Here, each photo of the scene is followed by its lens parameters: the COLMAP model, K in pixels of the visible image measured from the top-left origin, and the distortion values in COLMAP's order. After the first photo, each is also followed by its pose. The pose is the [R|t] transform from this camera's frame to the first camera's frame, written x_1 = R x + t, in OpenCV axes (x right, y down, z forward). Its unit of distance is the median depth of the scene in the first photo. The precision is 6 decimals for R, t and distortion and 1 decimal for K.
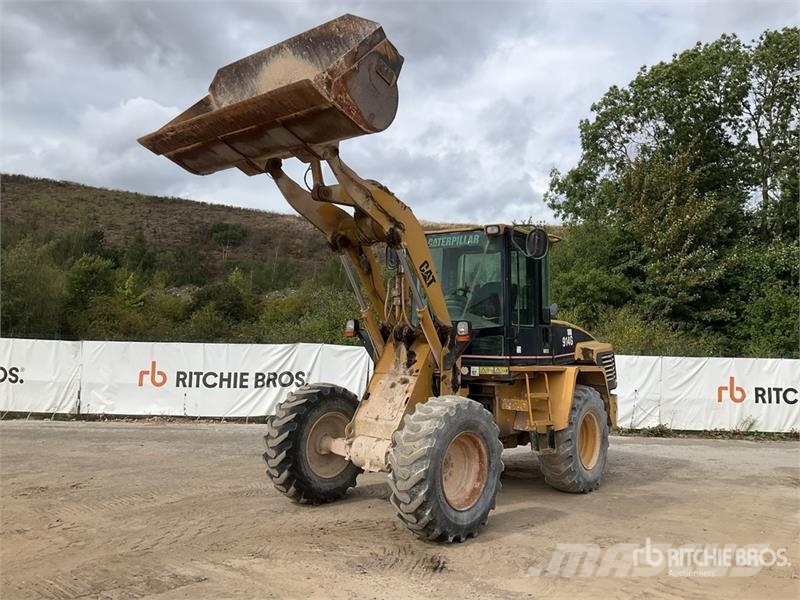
lens RADIAL K [[667.5, 0, 400.0], [0, 667.5, 300.0], [0, 0, 1]] dist [0.074458, -0.126891]
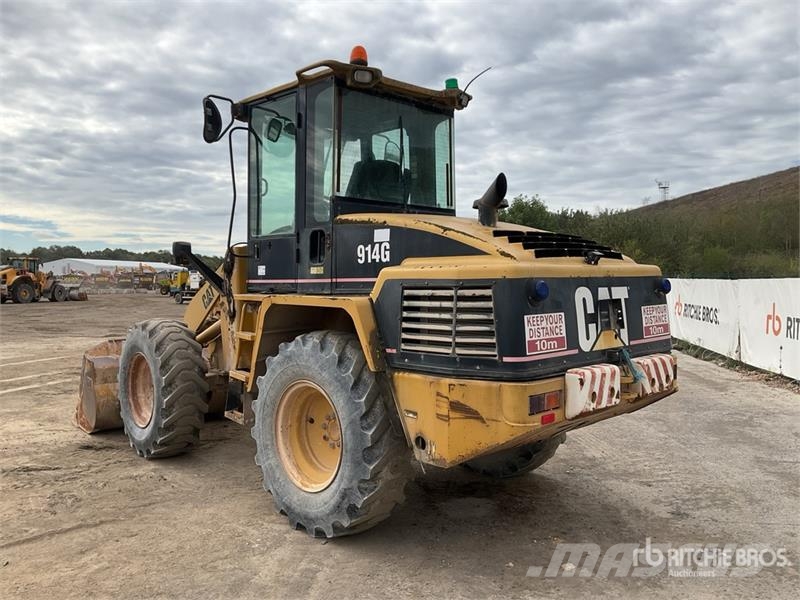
lens RADIAL K [[667.5, 0, 400.0], [0, 667.5, 300.0], [0, 0, 1]] dist [0.074458, -0.126891]
pose [[-0.133158, 0.003118, -0.991090, 0.464460], [0.063572, 0.997963, -0.005401, 0.065064], [0.989054, -0.063724, -0.133085, 0.681875]]
